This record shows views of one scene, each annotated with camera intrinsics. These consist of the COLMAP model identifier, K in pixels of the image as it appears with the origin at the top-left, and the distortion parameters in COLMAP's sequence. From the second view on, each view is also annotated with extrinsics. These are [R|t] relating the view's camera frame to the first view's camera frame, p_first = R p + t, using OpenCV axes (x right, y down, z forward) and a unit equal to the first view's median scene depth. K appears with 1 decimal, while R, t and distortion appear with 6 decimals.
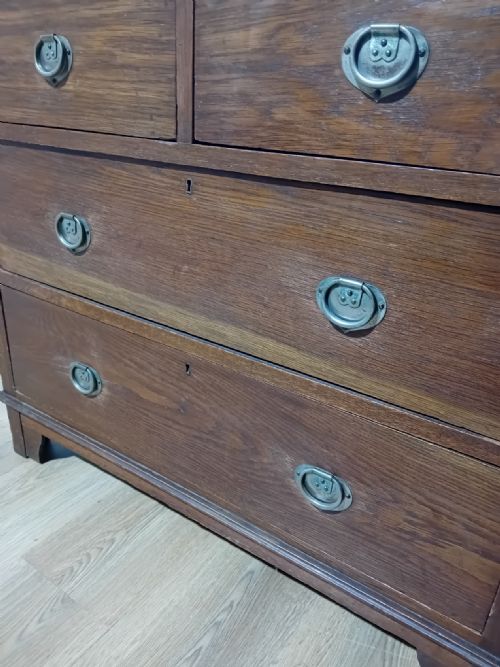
lens RADIAL K [[516.0, 0, 250.0], [0, 516.0, 333.5], [0, 0, 1]] dist [0.048056, -0.082833]
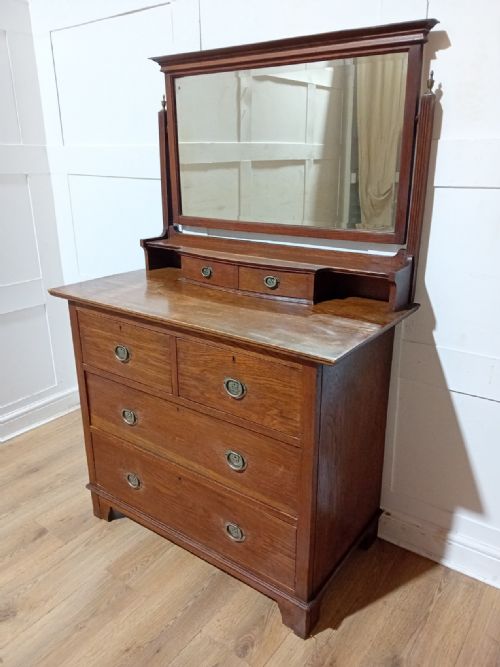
lens RADIAL K [[517.9, 0, 250.0], [0, 517.9, 333.5], [0, 0, 1]] dist [0.039968, -0.071842]
pose [[0.998529, -0.033077, -0.042964, 0.327103], [0.029204, 0.995707, -0.087829, -0.386320], [0.045685, 0.086445, 0.995209, -1.413003]]
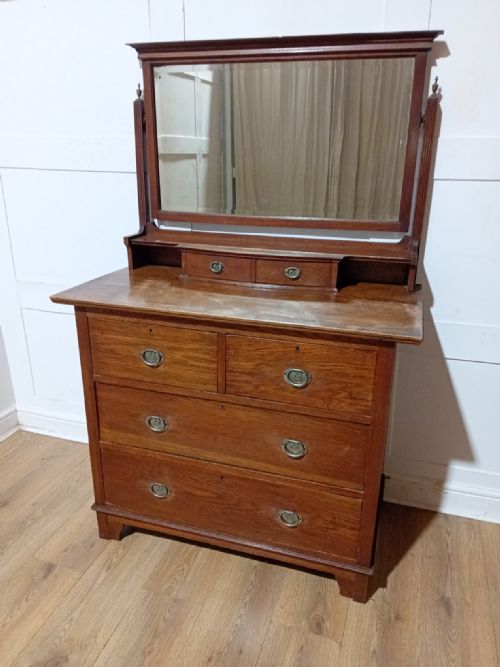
lens RADIAL K [[516.0, 0, 250.0], [0, 516.0, 333.5], [0, 0, 1]] dist [0.048056, -0.082833]
pose [[0.956288, -0.128308, 0.262772, -0.549822], [0.146023, 0.988069, -0.048949, -0.455205], [-0.253357, 0.085180, 0.963615, -1.342835]]
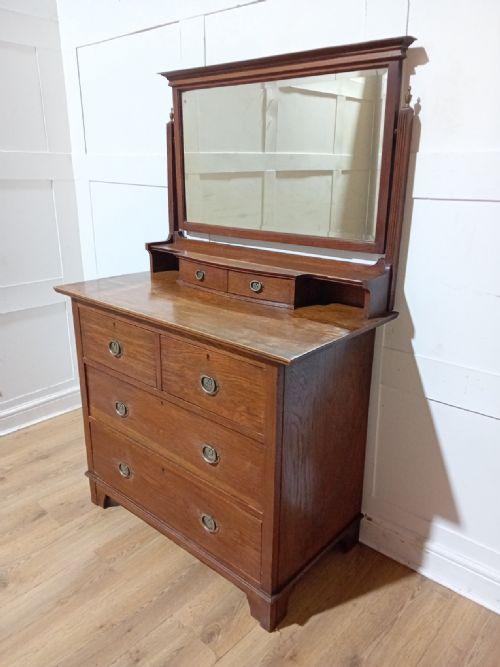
lens RADIAL K [[516.0, 0, 250.0], [0, 516.0, 333.5], [0, 0, 1]] dist [0.048056, -0.082833]
pose [[0.991844, 0.006518, -0.127294, 0.618710], [-0.019852, 0.994404, -0.103763, -0.343920], [0.125905, 0.105443, 0.986423, -1.487197]]
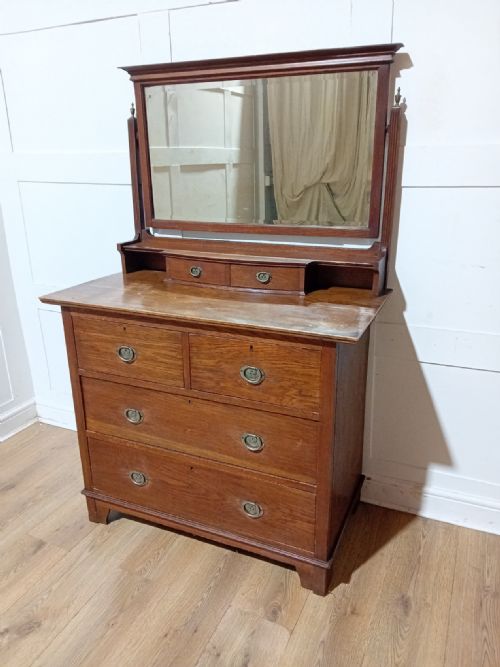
lens RADIAL K [[516.0, 0, 250.0], [0, 516.0, 333.5], [0, 0, 1]] dist [0.048056, -0.082833]
pose [[0.981705, -0.108593, 0.156407, -0.173074], [0.121818, 0.989515, -0.077589, -0.356725], [-0.146342, 0.095222, 0.984640, -1.567512]]
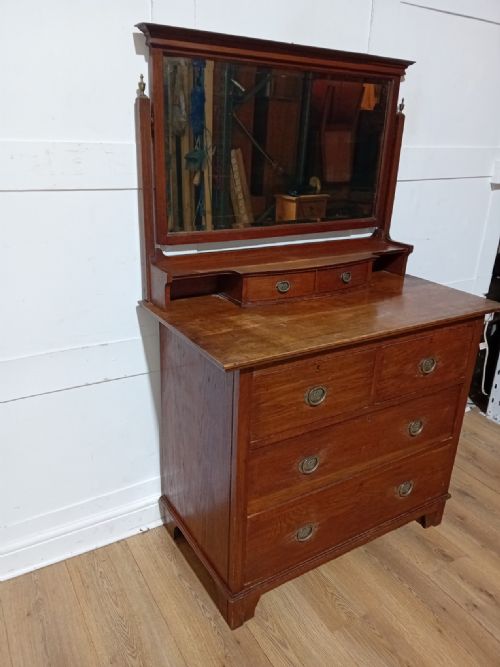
lens RADIAL K [[516.0, 0, 250.0], [0, 516.0, 333.5], [0, 0, 1]] dist [0.048056, -0.082833]
pose [[0.414146, -0.357311, 0.837145, -2.159553], [0.355009, 0.910296, 0.212907, -1.301150], [-0.838124, 0.209019, 0.503844, 0.103451]]
